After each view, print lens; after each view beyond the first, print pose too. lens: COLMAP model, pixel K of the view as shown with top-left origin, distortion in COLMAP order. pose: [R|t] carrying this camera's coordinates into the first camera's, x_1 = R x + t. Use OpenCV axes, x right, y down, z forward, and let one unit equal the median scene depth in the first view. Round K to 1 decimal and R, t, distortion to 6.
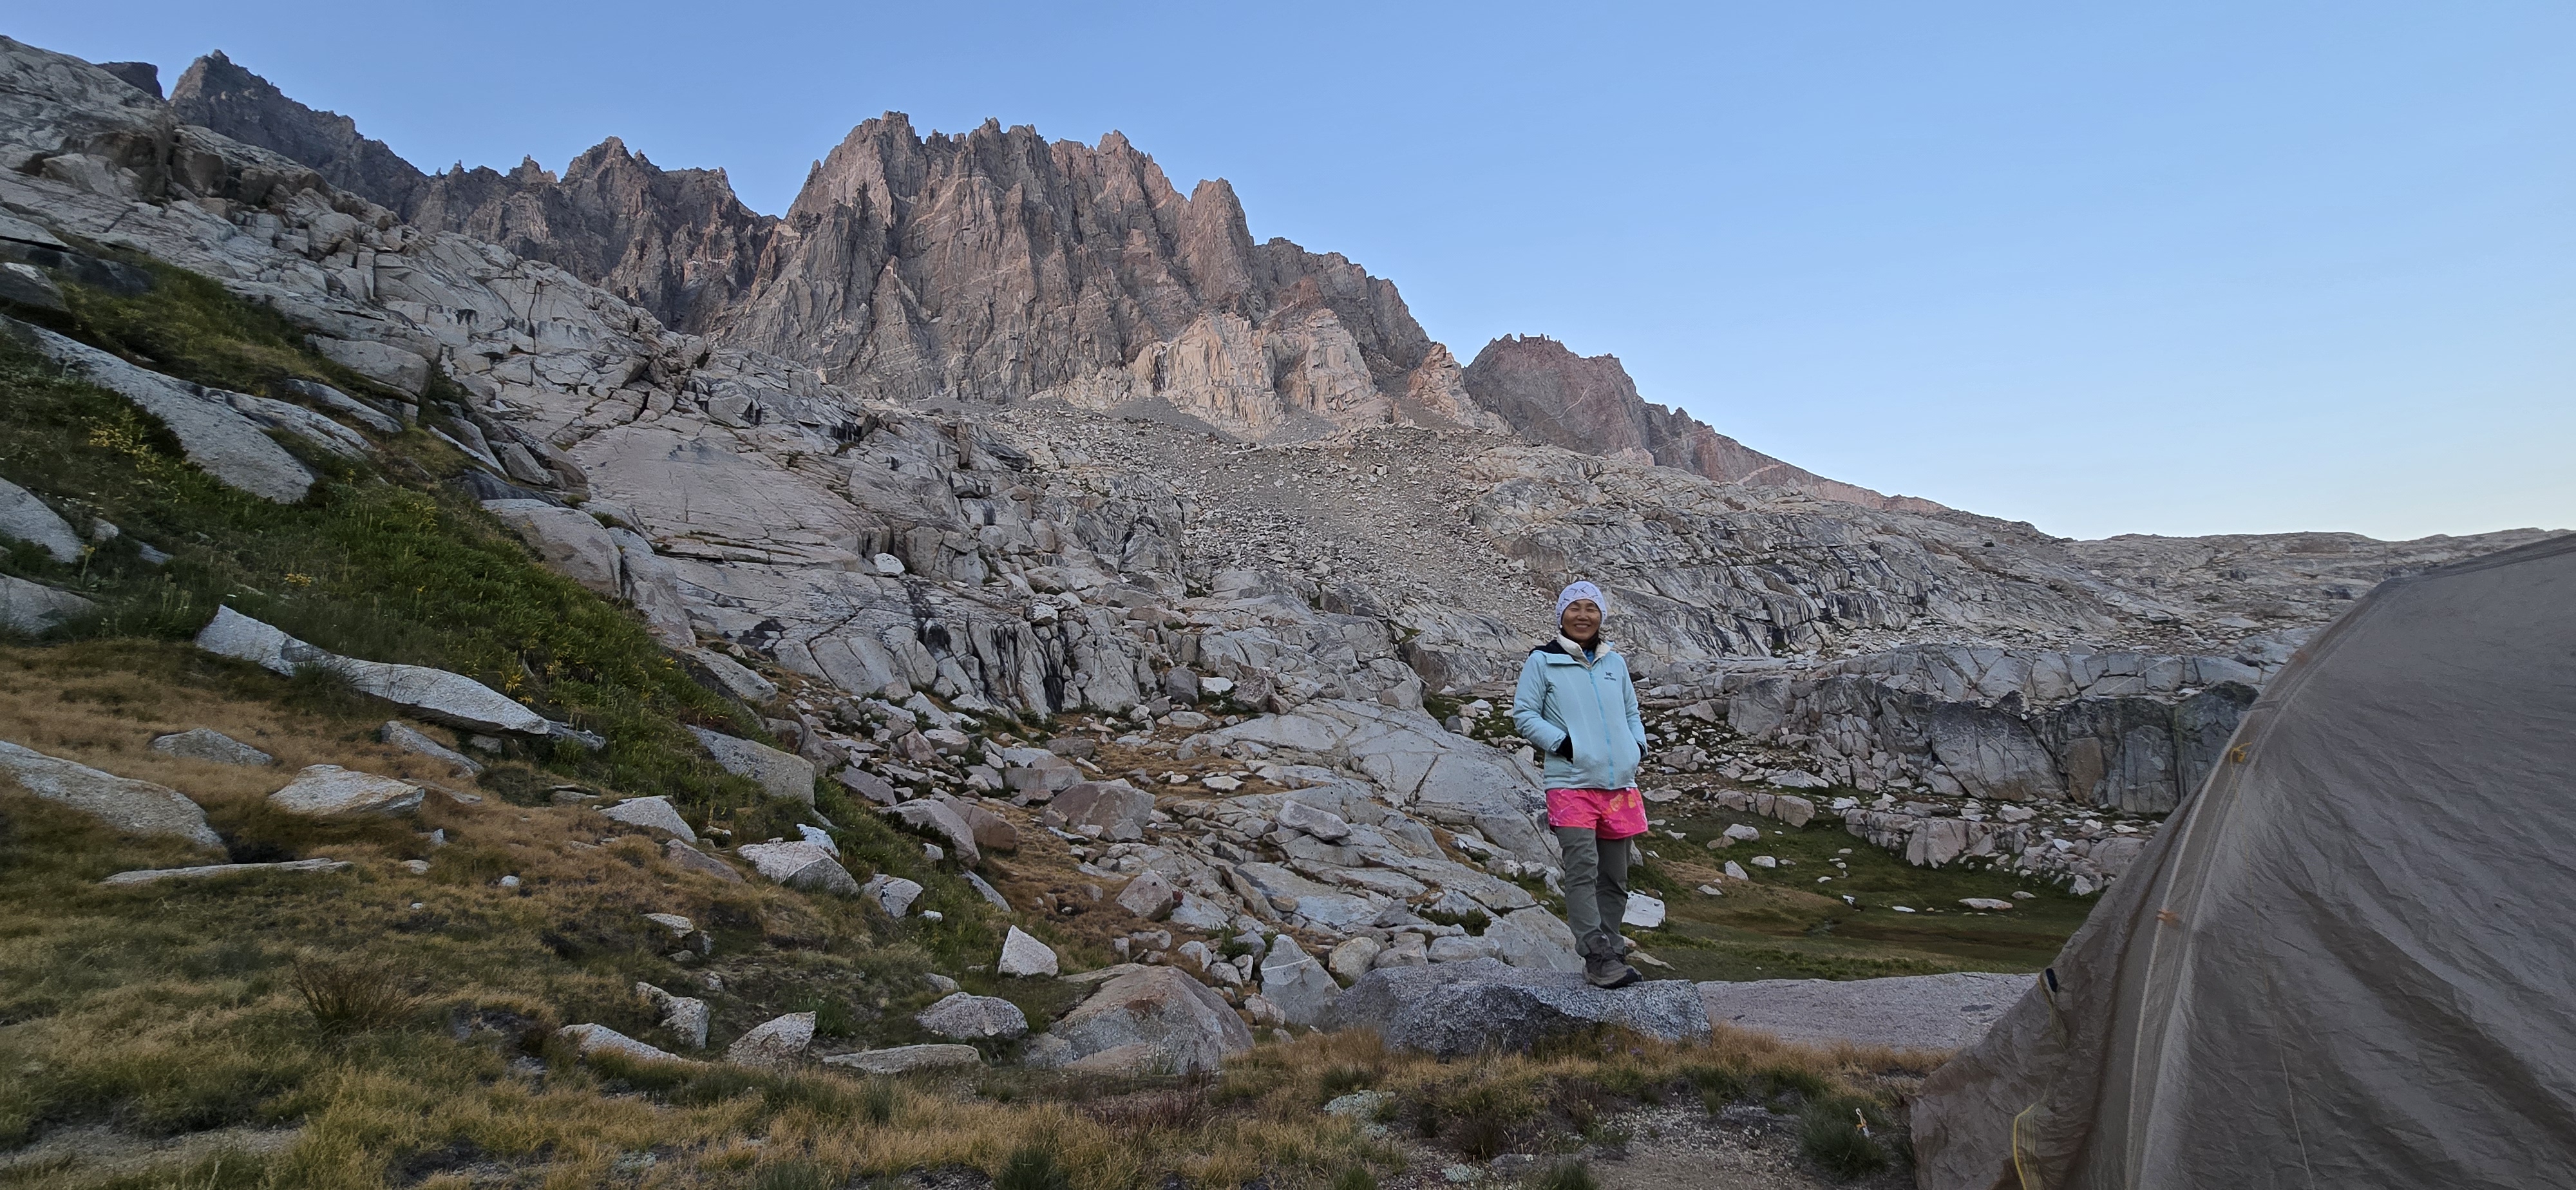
lens RADIAL K [[1059.9, 0, 1262.7], [0, 1059.9, 606.7], [0, 0, 1]] dist [-0.006689, 0.002065]
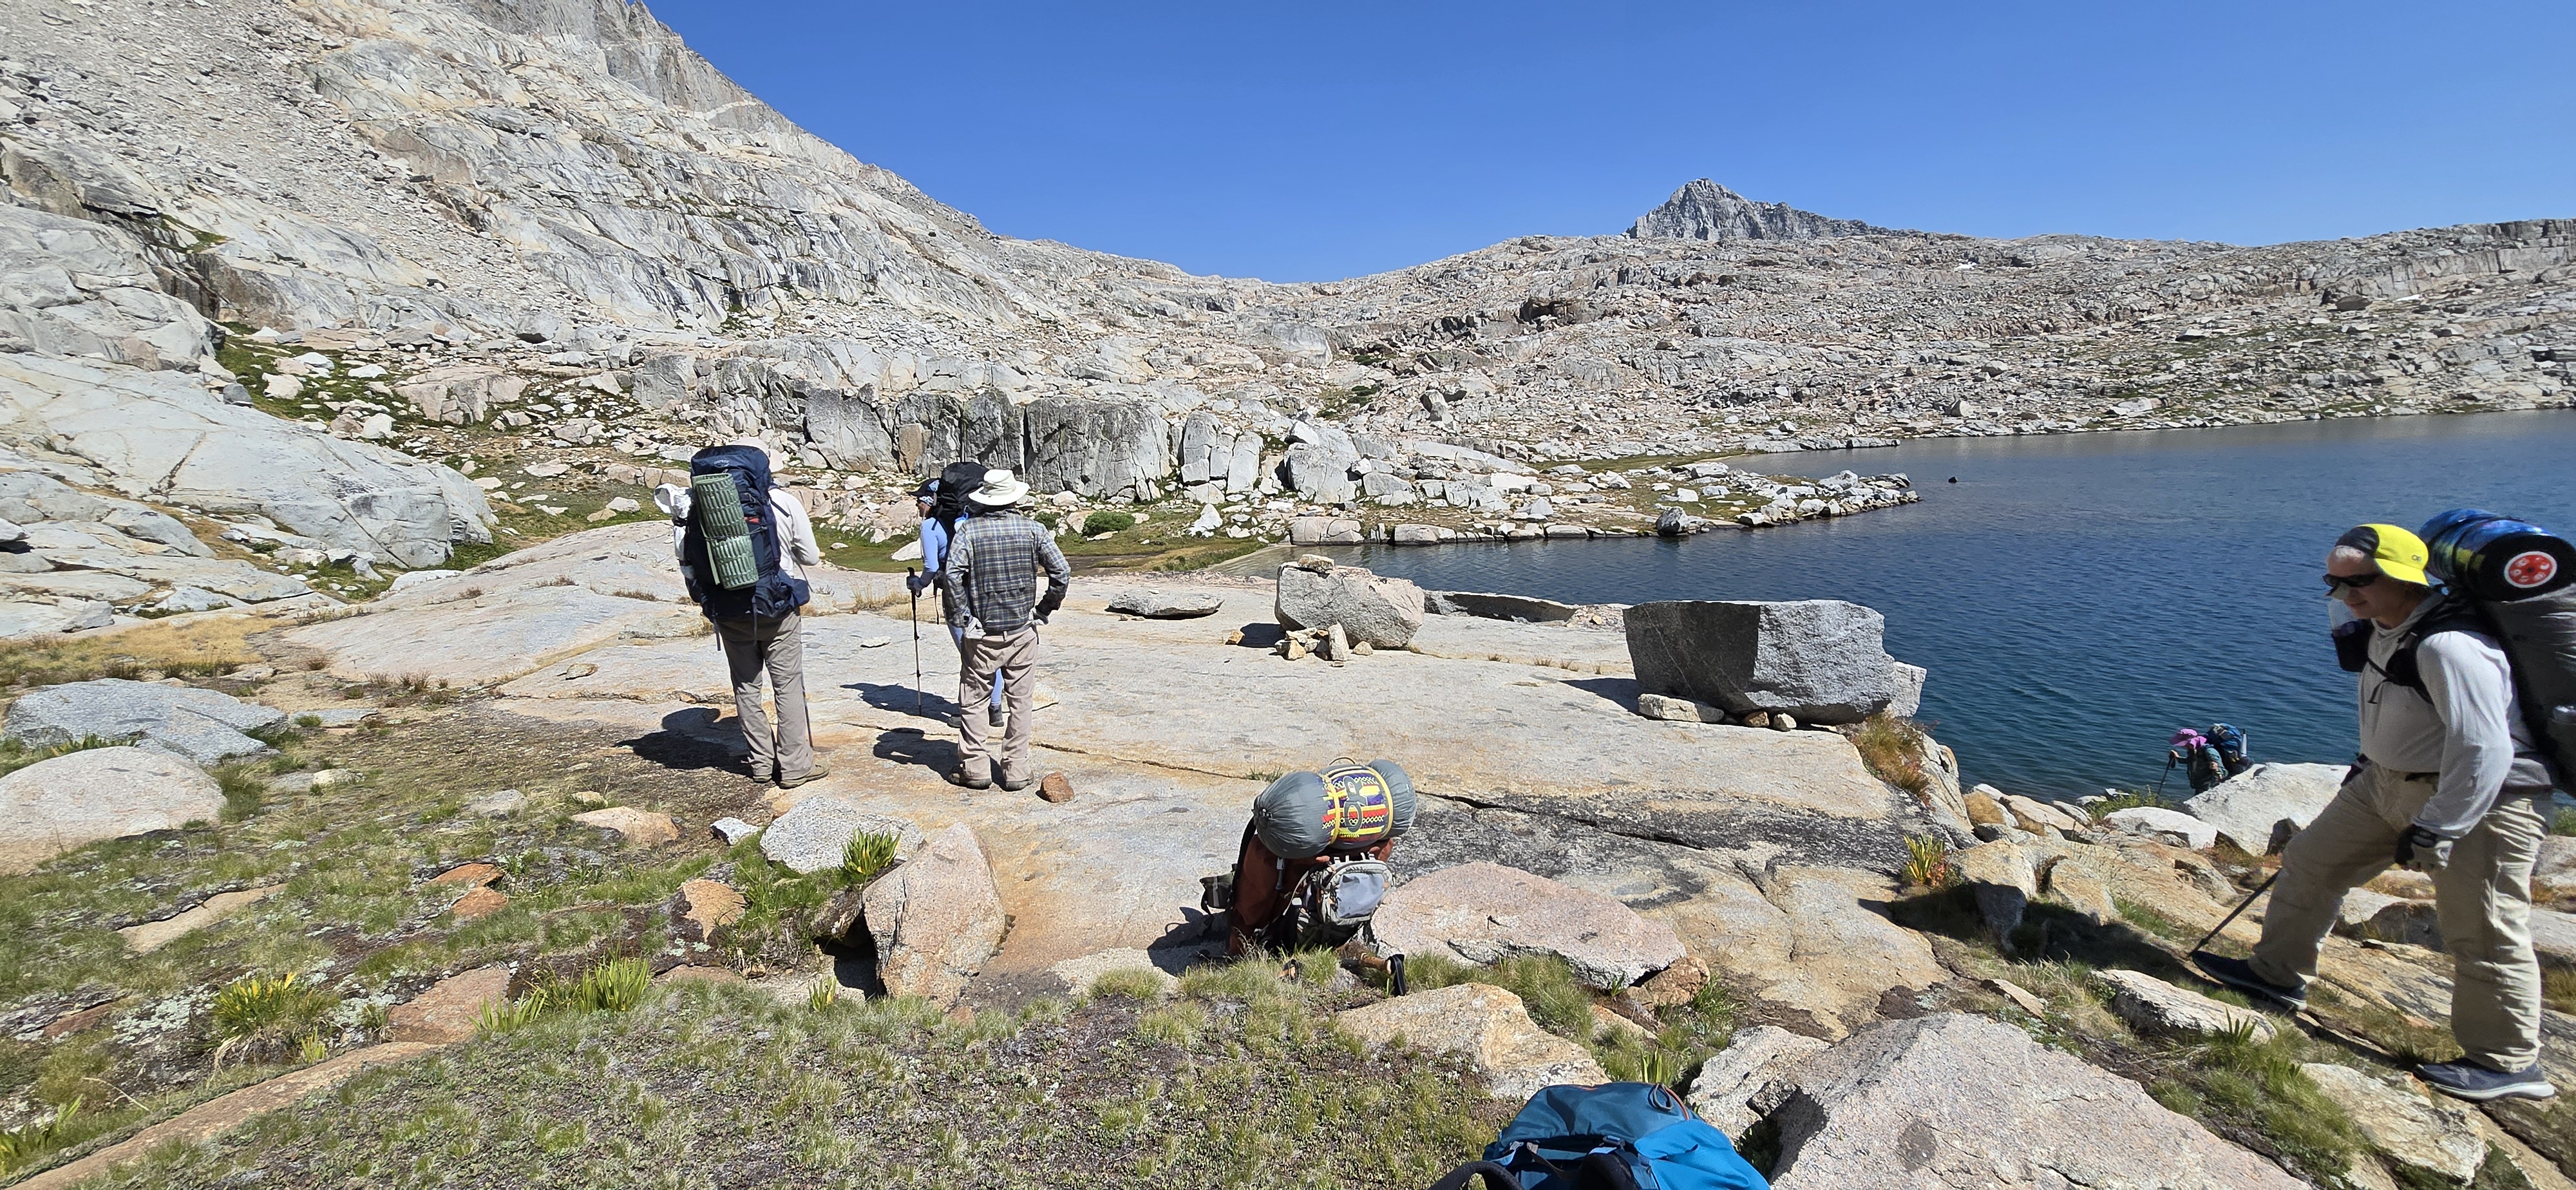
lens RADIAL K [[1059.9, 0, 1280.4], [0, 1059.9, 606.5], [0, 0, 1]] dist [-0.006689, 0.002065]
pose [[0.617519, -0.113809, 0.778278, 0.012669], [-0.134219, 0.959717, 0.246837, -0.029945], [-0.775019, -0.256886, 0.577368, -0.114756]]
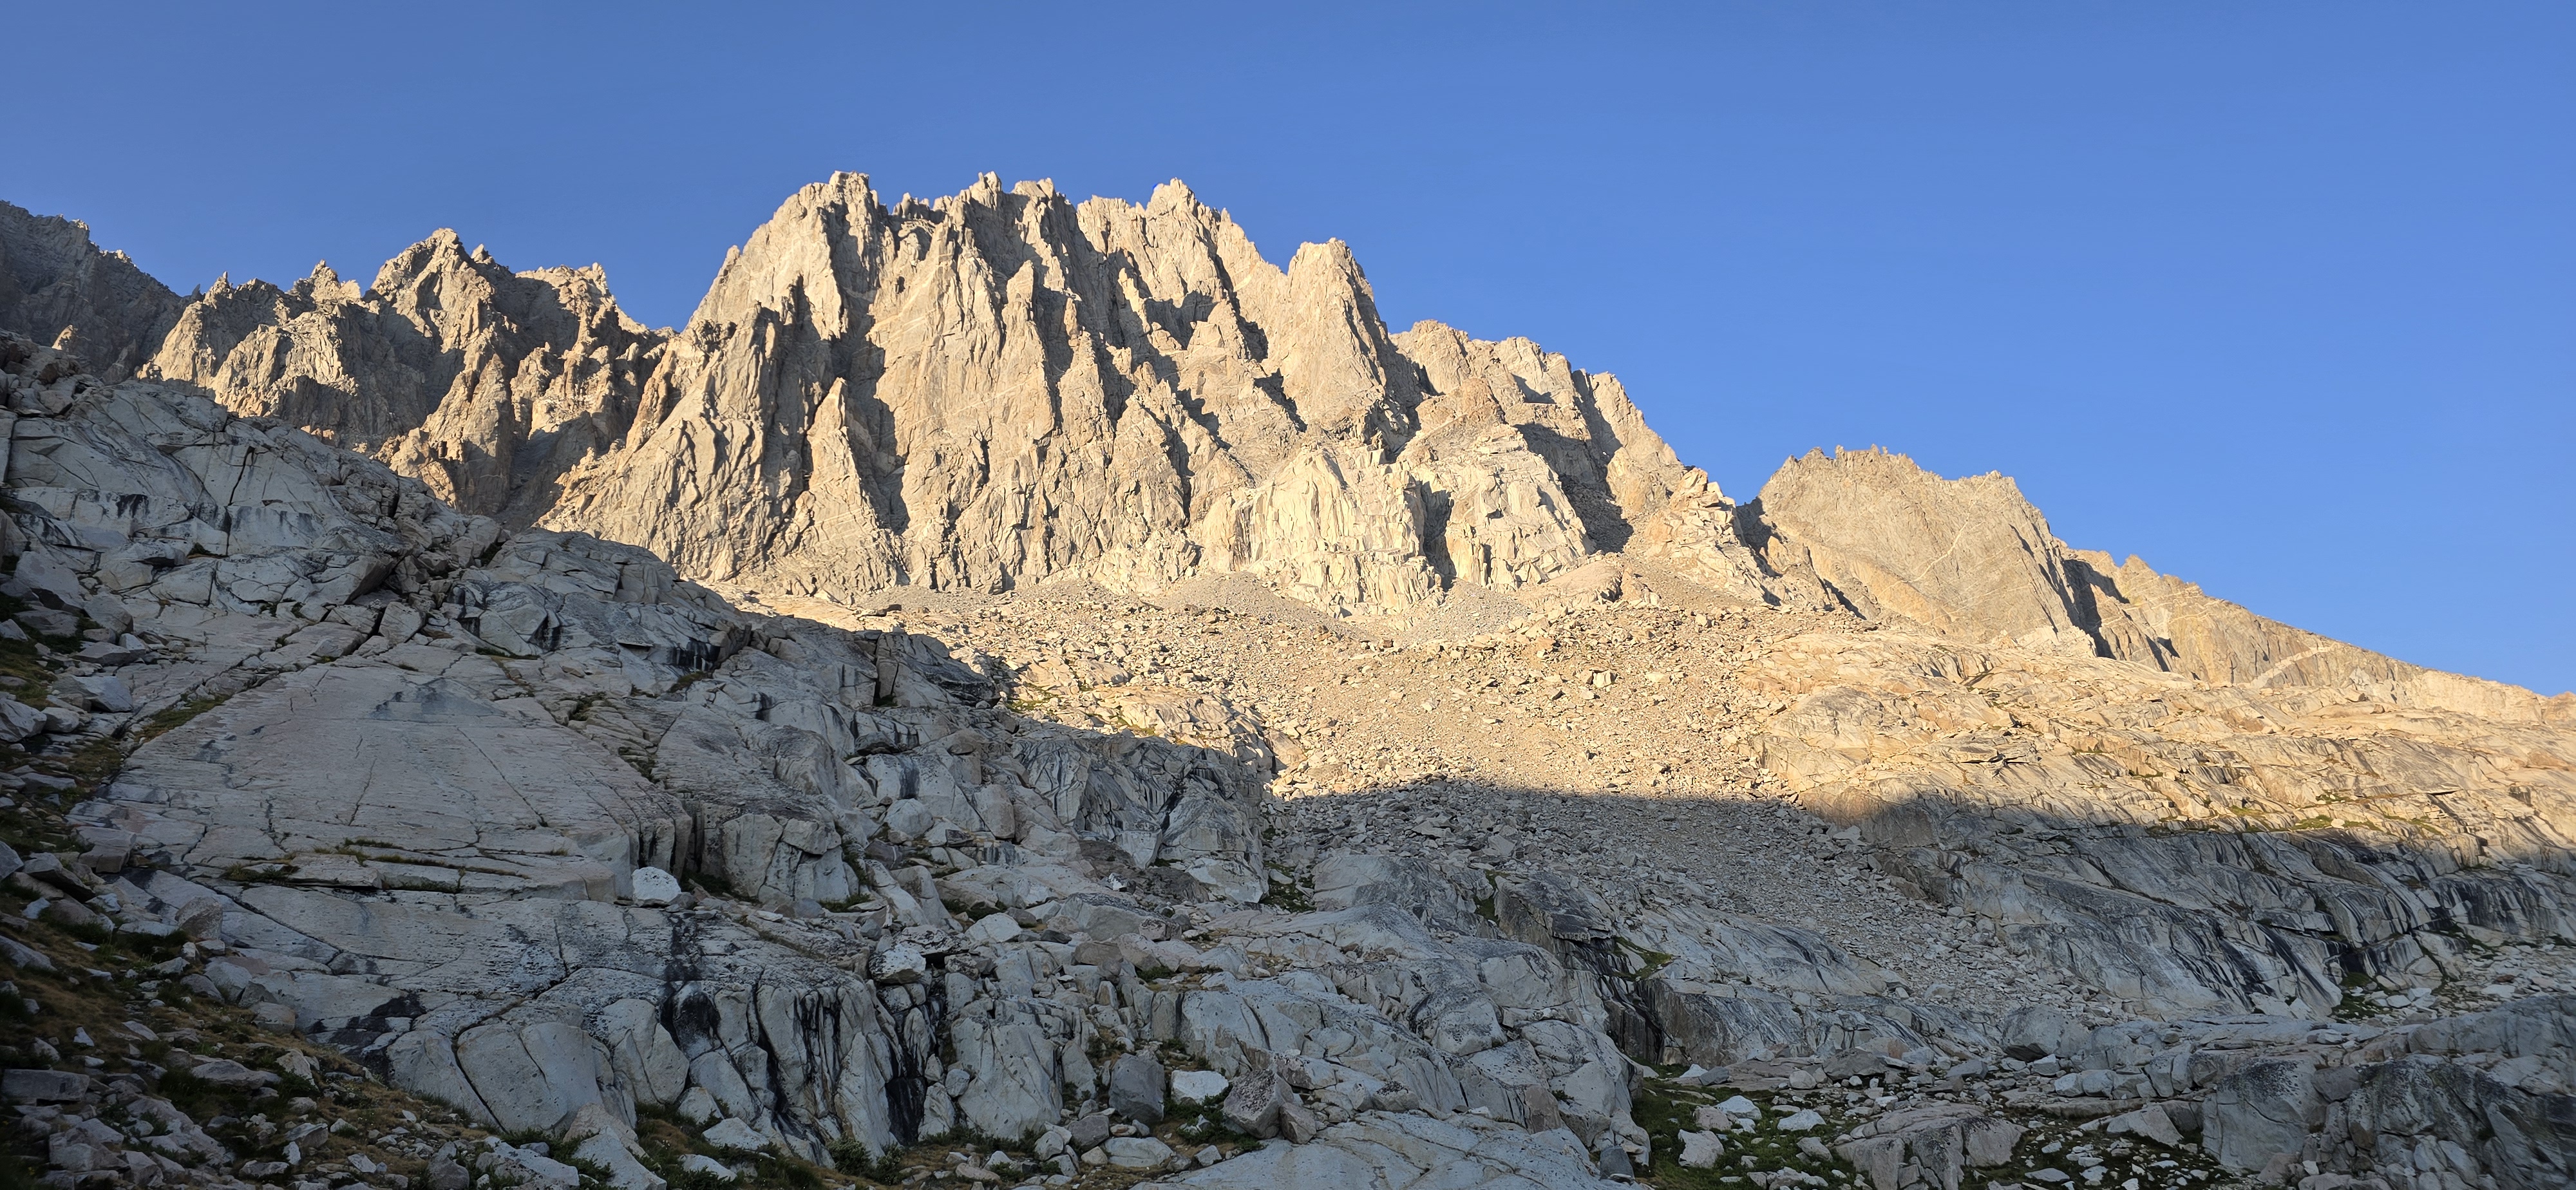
lens RADIAL K [[1715.9, 0, 1224.0], [0, 1715.9, 544.6], [0, 0, 1]] dist [0.076836, -0.071197]
pose [[0.993006, -0.039614, -0.111222, 0.058431], [0.015650, 0.977883, -0.208567, -0.012170], [0.117025, 0.205368, 0.971663, 0.018861]]
